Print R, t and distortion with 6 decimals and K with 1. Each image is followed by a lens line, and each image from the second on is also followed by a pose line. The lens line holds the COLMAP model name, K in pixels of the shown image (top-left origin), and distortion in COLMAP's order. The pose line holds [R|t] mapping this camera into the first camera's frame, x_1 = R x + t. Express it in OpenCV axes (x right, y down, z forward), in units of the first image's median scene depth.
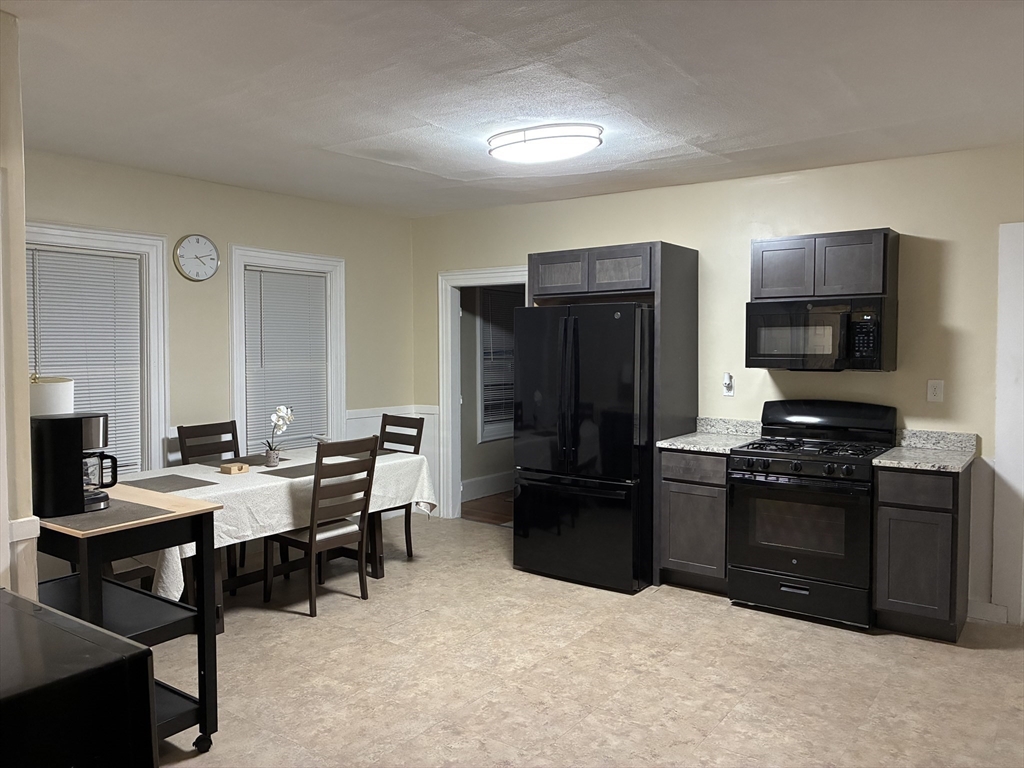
lens RADIAL K [[771.4, 0, 509.1], [0, 771.4, 381.8], [0, 0, 1]] dist [0.040044, -0.032431]
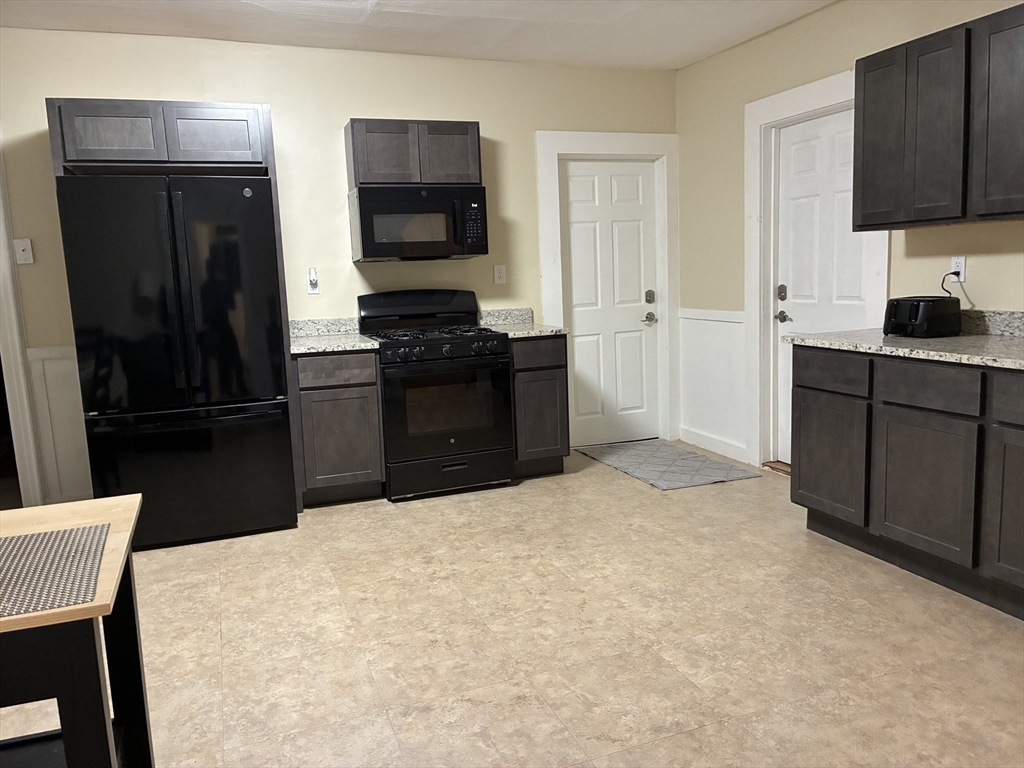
lens RADIAL K [[771.4, 0, 511.6], [0, 771.4, 383.8], [0, 0, 1]] dist [0.040044, -0.032431]
pose [[0.545304, -0.146761, 0.825291, -0.445720], [0.076361, 0.989157, 0.125446, 0.032457], [-0.834753, -0.005387, 0.550598, 0.374403]]
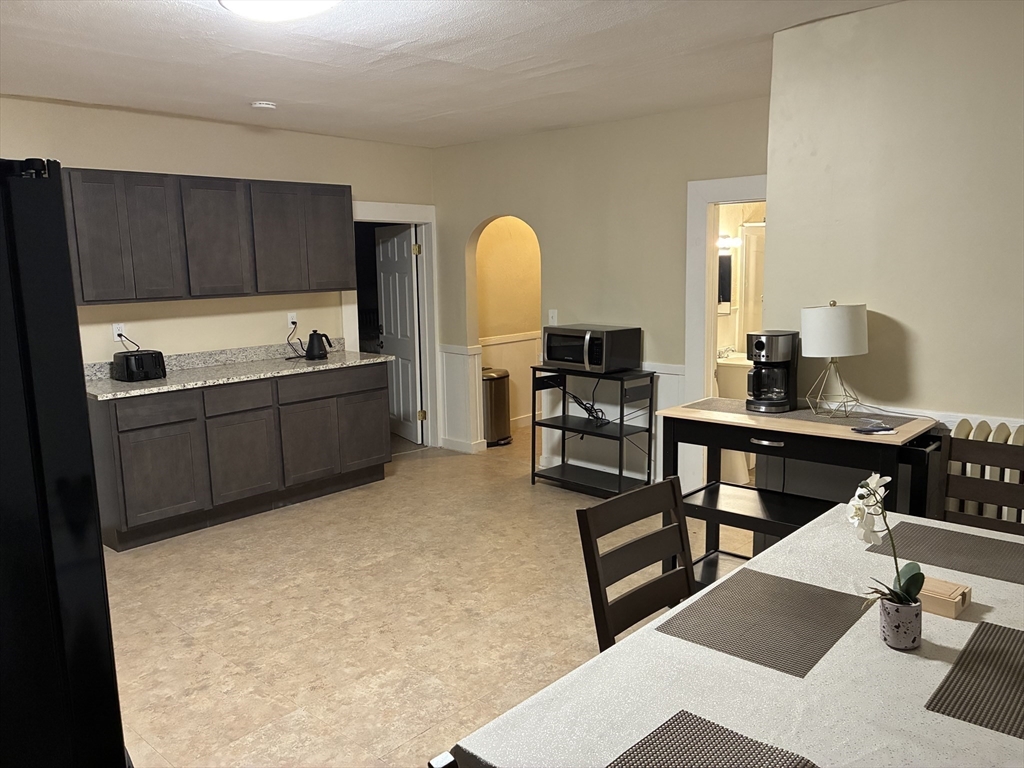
lens RADIAL K [[771.4, 0, 512.5], [0, 771.4, 386.0], [0, 0, 1]] dist [0.040044, -0.032431]
pose [[-0.993804, 0.002959, 0.111110, -0.196550], [0.025575, 0.978910, 0.202686, -0.090044], [-0.108167, 0.204271, -0.972920, 1.526711]]
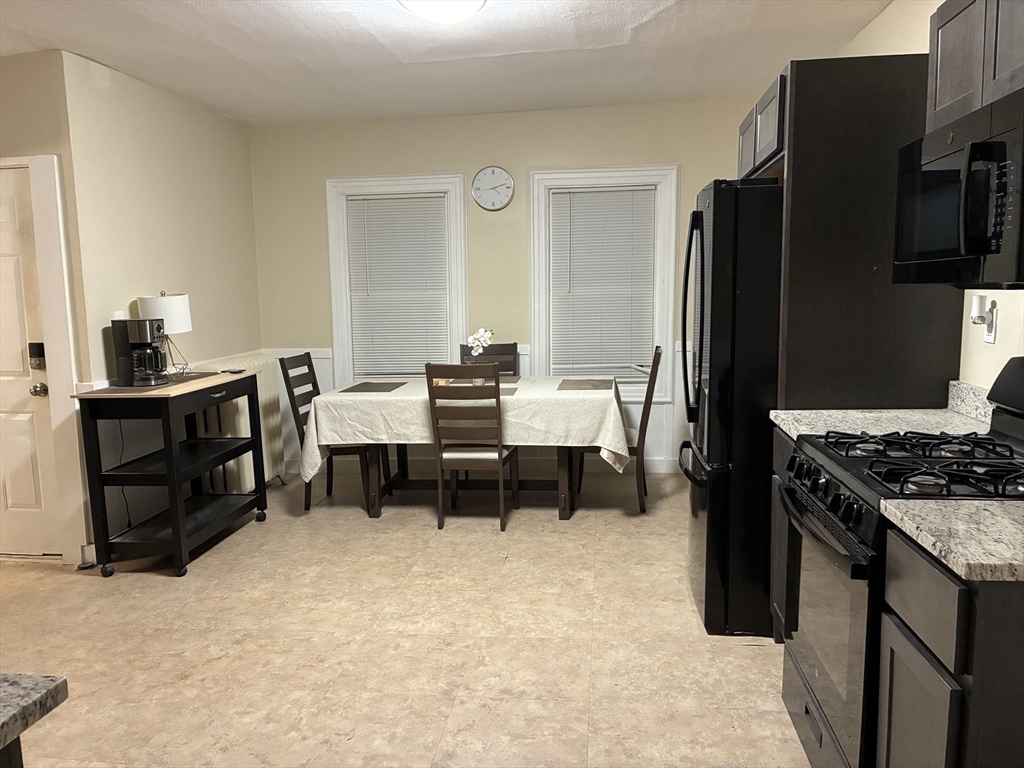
lens RADIAL K [[771.4, 0, 508.8], [0, 771.4, 393.1], [0, 0, 1]] dist [0.040044, -0.032431]
pose [[0.485570, 0.108880, -0.867391, 0.707467], [-0.021513, 0.993401, 0.112655, 0.000947], [0.873933, -0.036041, 0.484708, 0.608430]]
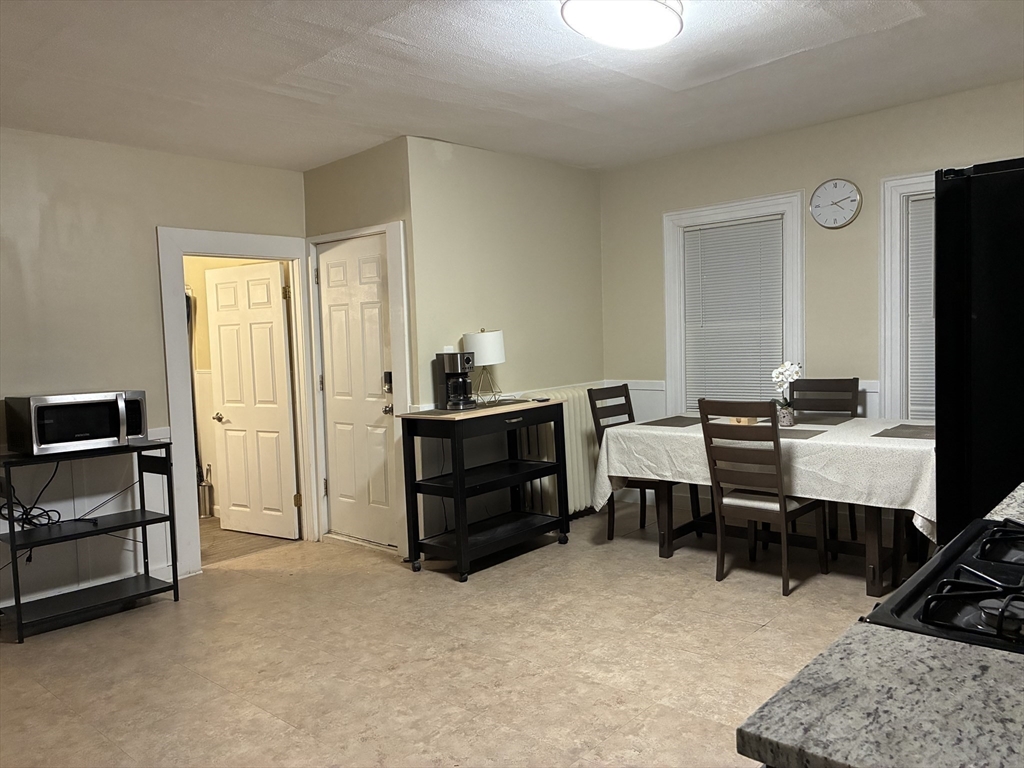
lens RADIAL K [[771.4, 0, 512.9], [0, 771.4, 378.3], [0, 0, 1]] dist [0.040044, -0.032431]
pose [[-0.100791, 0.062361, -0.992951, 0.738020], [-0.005991, 0.997978, 0.063285, -0.005405], [0.994890, 0.012327, -0.100214, 0.877963]]
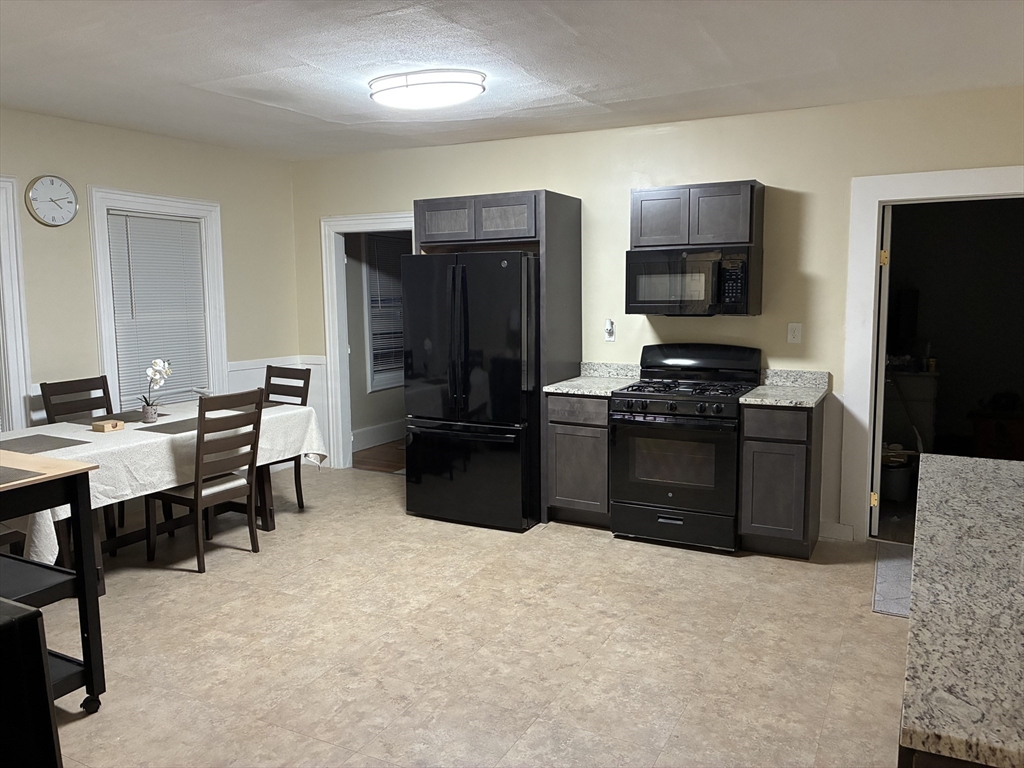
lens RADIAL K [[771.4, 0, 511.5], [0, 771.4, 382.1], [0, 0, 1]] dist [0.040044, -0.032431]
pose [[0.989346, -0.024654, 0.143478, 0.000920], [0.014595, 0.997388, 0.070739, -0.002678], [-0.144847, -0.067891, 0.987122, -0.014056]]
